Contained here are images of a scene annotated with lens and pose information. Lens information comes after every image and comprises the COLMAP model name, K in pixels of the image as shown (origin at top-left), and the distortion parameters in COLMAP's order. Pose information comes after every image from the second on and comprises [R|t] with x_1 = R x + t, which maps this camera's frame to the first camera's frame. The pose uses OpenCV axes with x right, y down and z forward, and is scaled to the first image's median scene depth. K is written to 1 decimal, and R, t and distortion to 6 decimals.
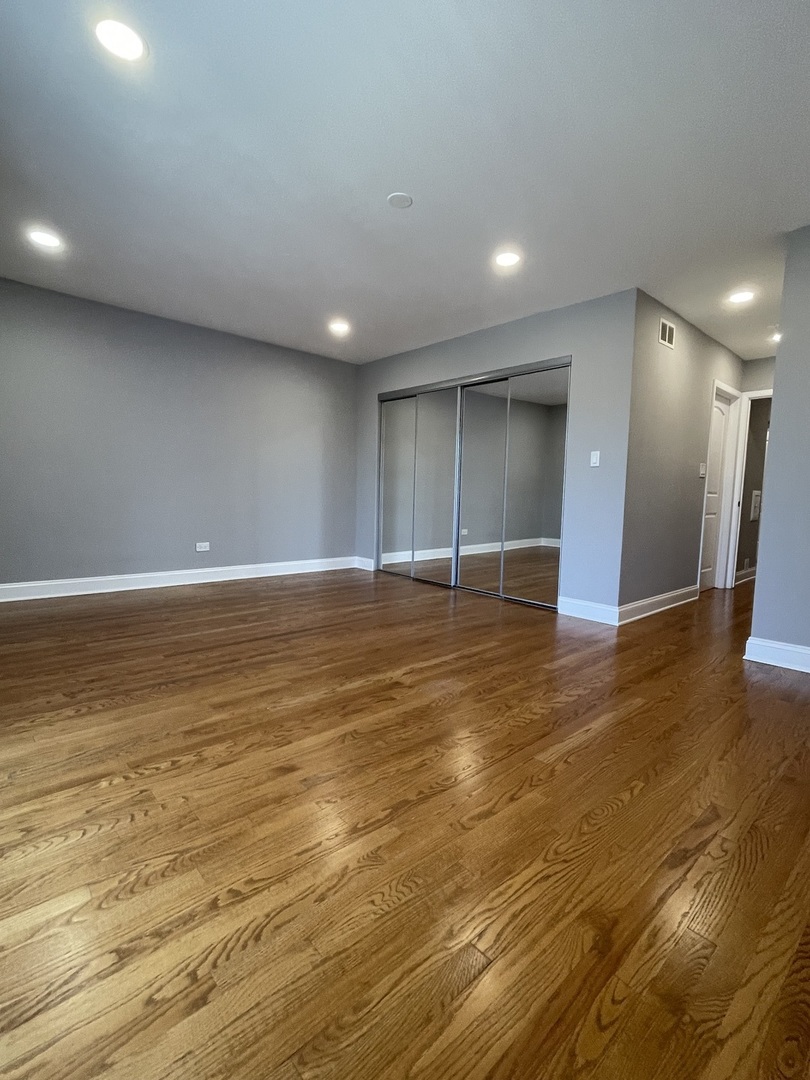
lens RADIAL K [[499.0, 0, 406.1], [0, 499.0, 540.7], [0, 0, 1]] dist [0.020764, 0.000543]
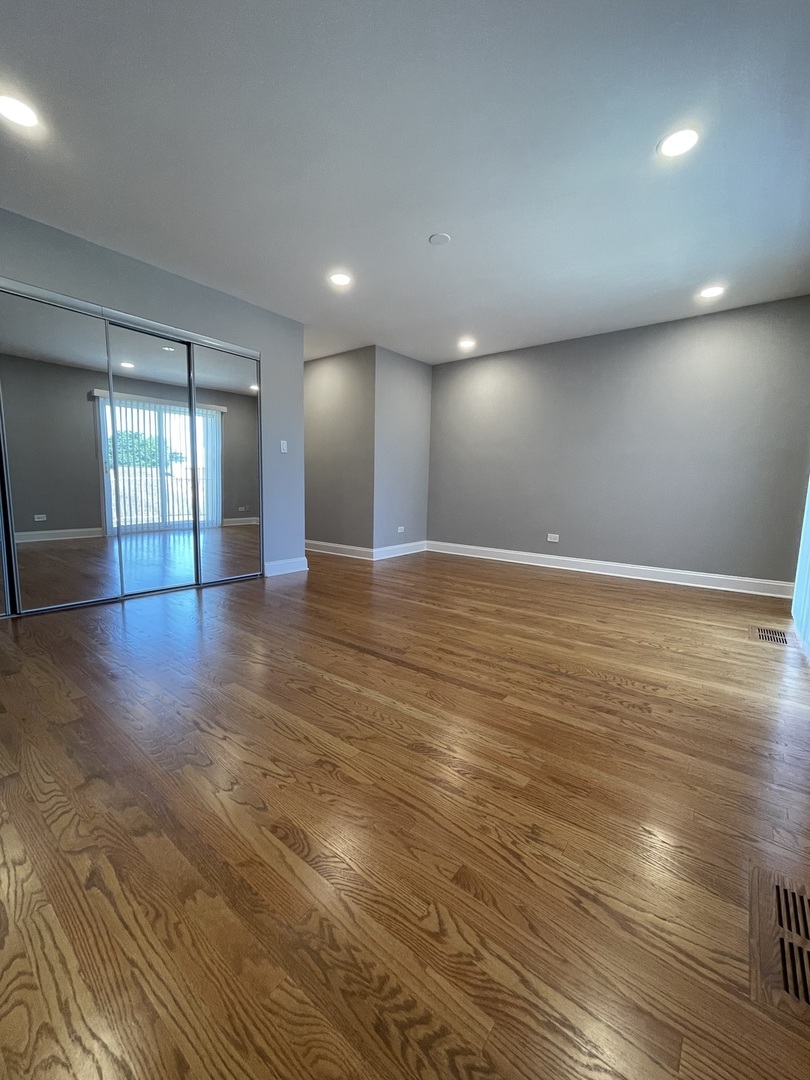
lens RADIAL K [[433.2, 0, 404.2], [0, 433.2, 538.7], [0, 0, 1]] dist [-0.003670, -0.002352]
pose [[-0.173668, -0.138848, 0.974967, -1.199748], [0.065737, 0.986168, 0.152153, -0.125908], [-0.982608, 0.090515, -0.162138, 1.402676]]
